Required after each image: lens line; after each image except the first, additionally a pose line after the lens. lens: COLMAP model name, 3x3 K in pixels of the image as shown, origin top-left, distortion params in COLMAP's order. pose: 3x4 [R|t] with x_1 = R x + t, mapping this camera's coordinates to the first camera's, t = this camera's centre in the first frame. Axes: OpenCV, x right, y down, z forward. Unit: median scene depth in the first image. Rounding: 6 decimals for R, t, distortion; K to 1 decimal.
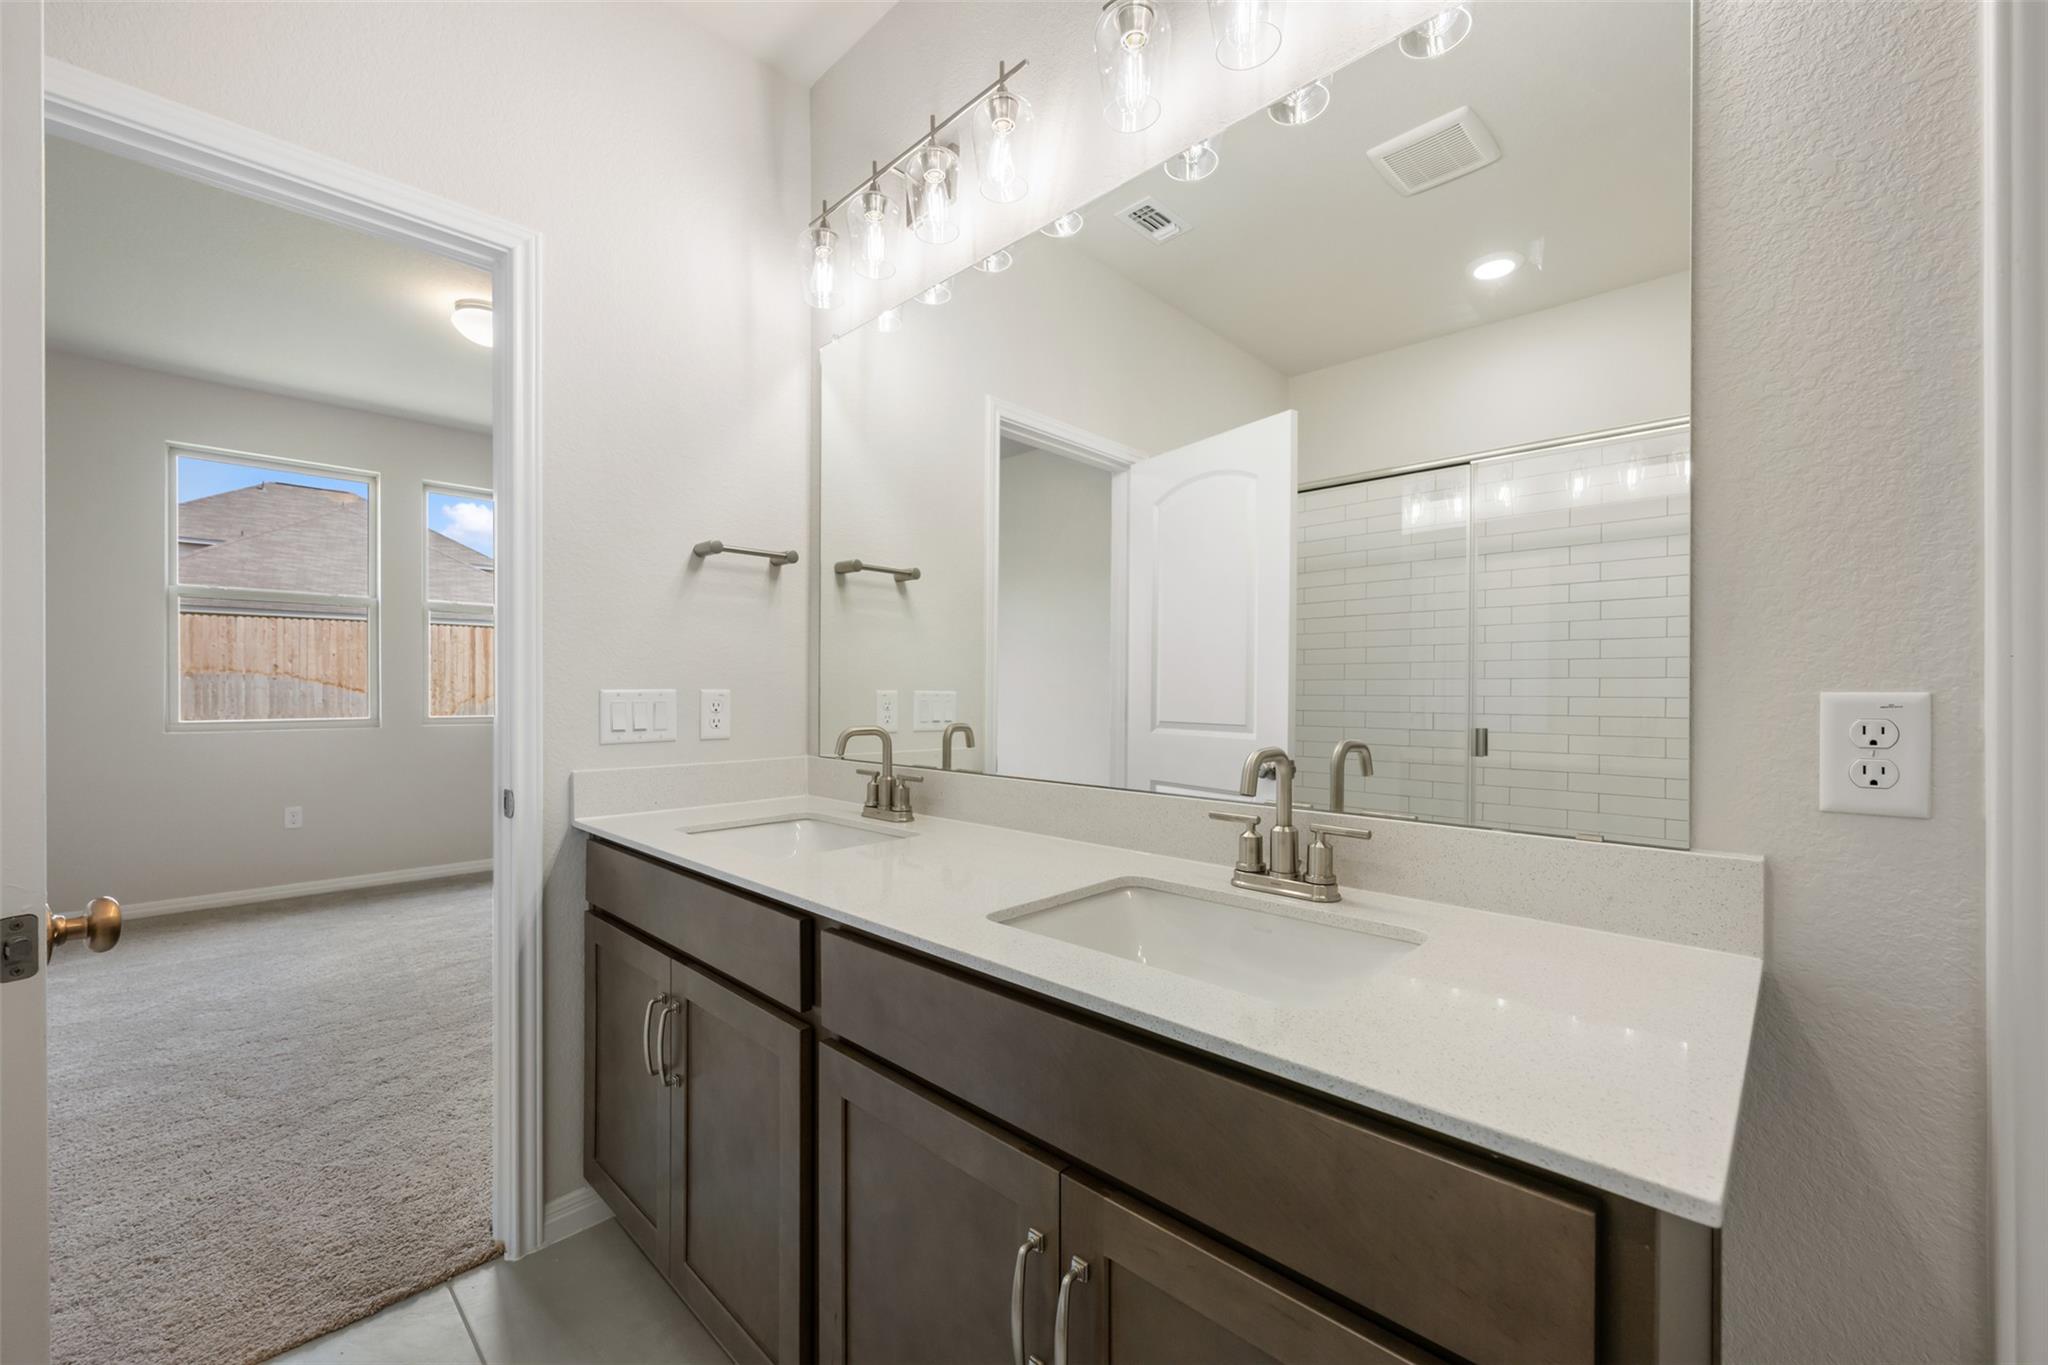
lens RADIAL K [[811.7, 0, 1013.4], [0, 811.7, 695.4], [0, 0, 1]] dist [-0.000871, 0.001232]
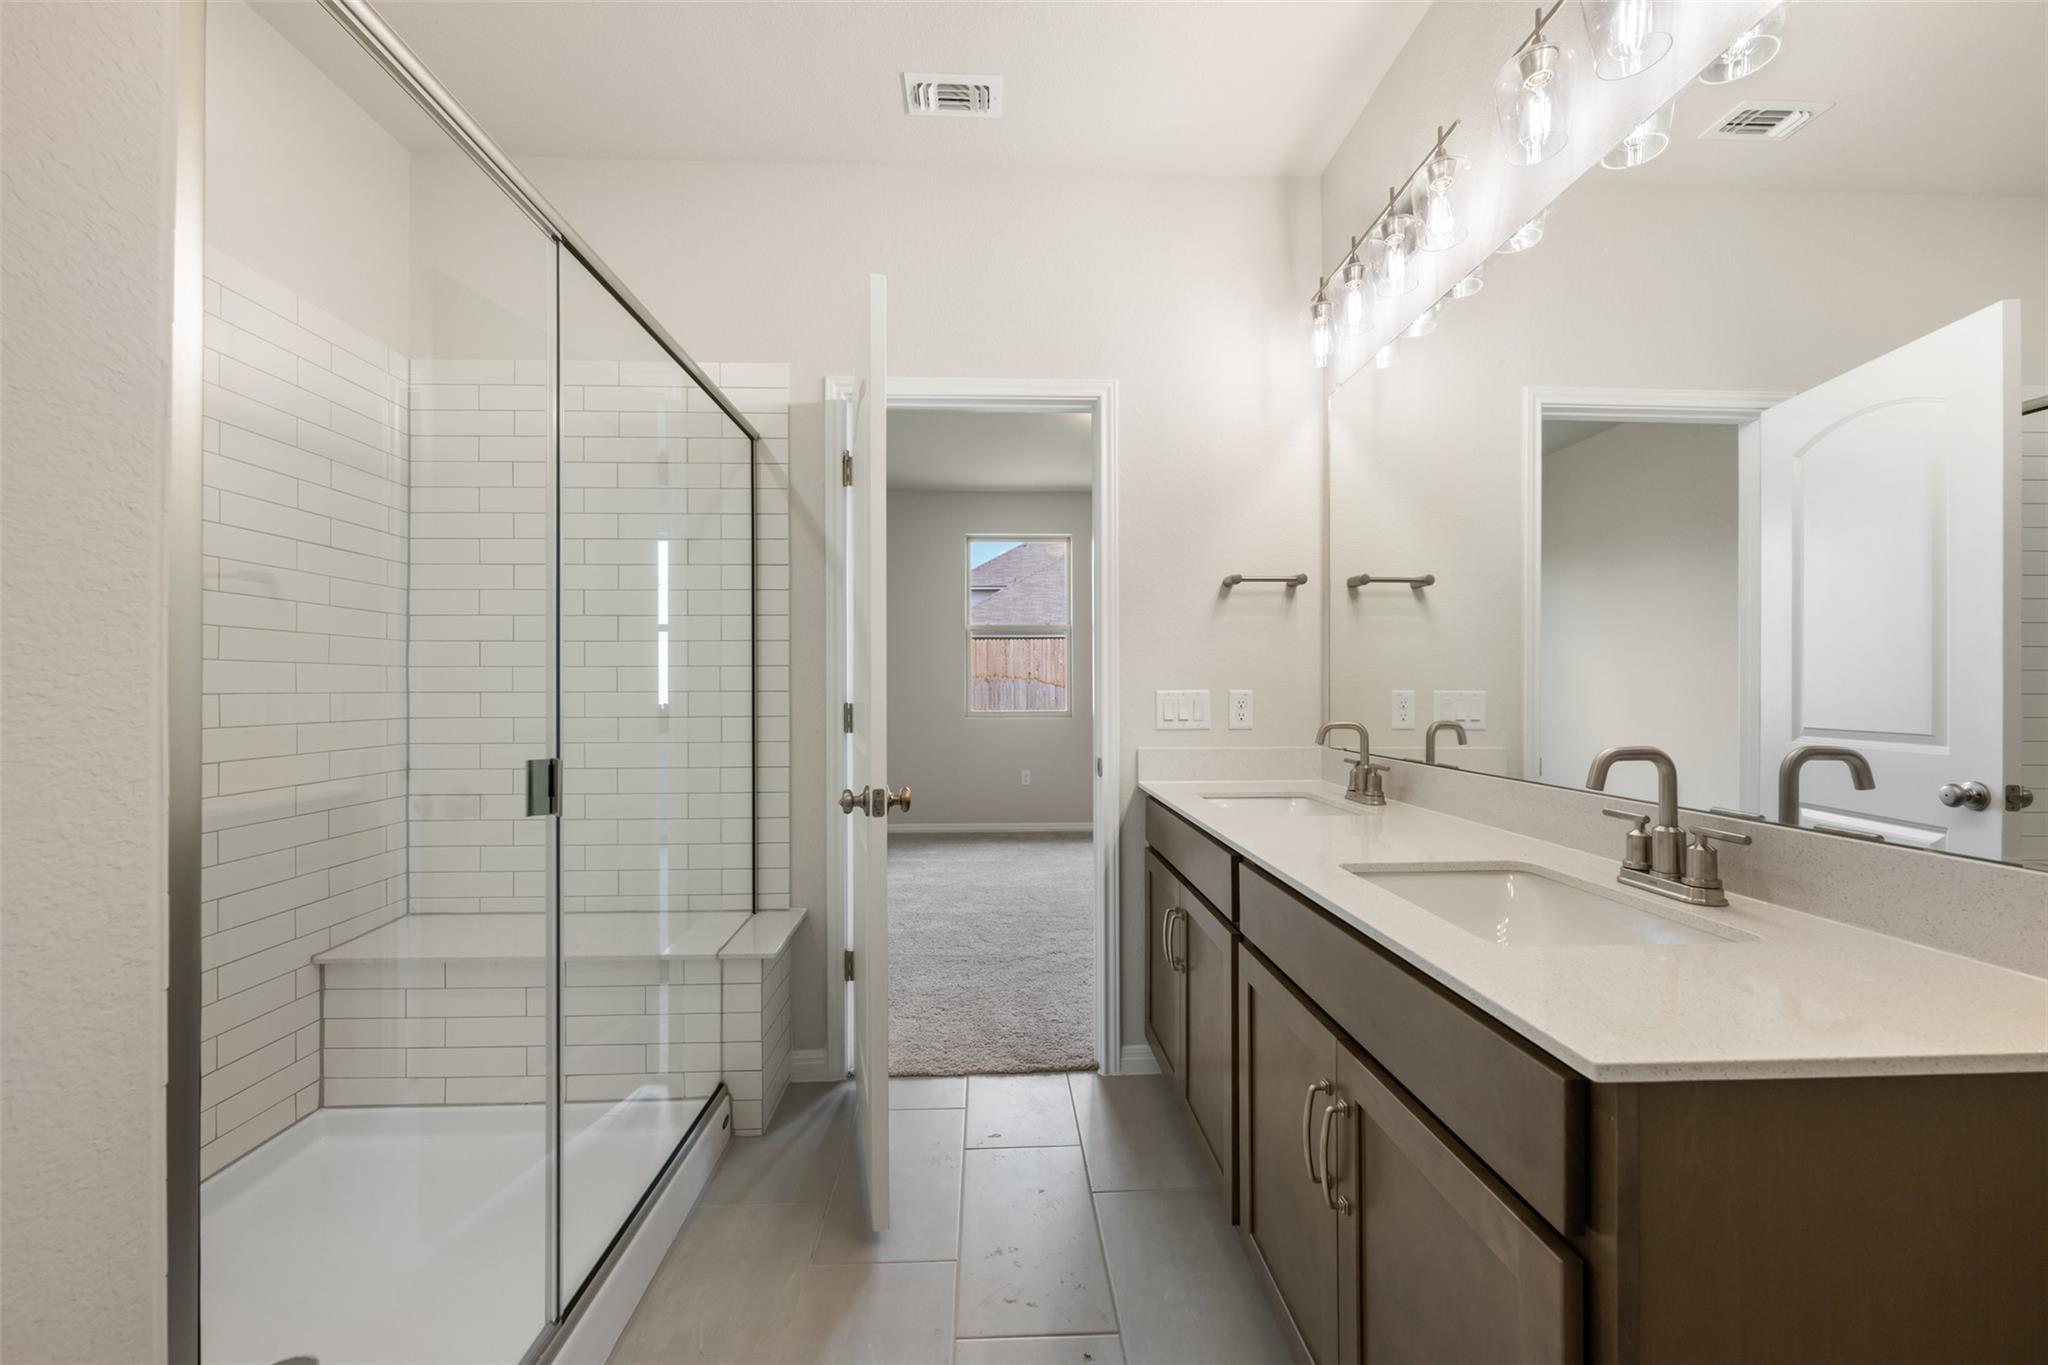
lens RADIAL K [[811.7, 0, 1030.2], [0, 811.7, 691.6], [0, 0, 1]] dist [-0.000871, 0.001232]
pose [[0.733475, -0.001986, -0.679713, 0.272860], [-0.000384, 0.999994, -0.003335, -0.000668], [0.679716, 0.002707, 0.733470, -0.165970]]
